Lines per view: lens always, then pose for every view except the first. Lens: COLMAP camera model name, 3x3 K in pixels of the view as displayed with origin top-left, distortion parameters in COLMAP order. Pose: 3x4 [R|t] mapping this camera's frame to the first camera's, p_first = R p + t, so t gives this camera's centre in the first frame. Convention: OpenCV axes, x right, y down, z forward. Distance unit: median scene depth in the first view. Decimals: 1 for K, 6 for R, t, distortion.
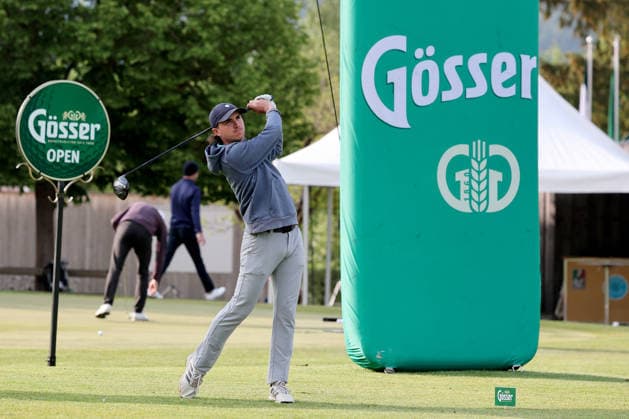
lens RADIAL K [[4429.9, 0, 260.3], [0, 4429.9, 219.1], [0, 0, 1]] dist [3.080038, 0.000000]
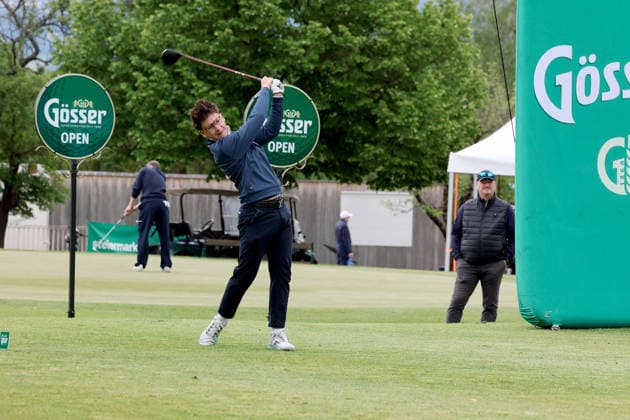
lens RADIAL K [[4437.0, 0, 339.9], [0, 4437.0, 210.4], [0, 0, 1]] dist [3.080038, 0.000000]
pose [[0.998789, 0.006135, -0.048808, 0.032427], [-0.005665, 0.999936, 0.009778, -0.009425], [0.048865, -0.009490, 0.998760, -0.213092]]
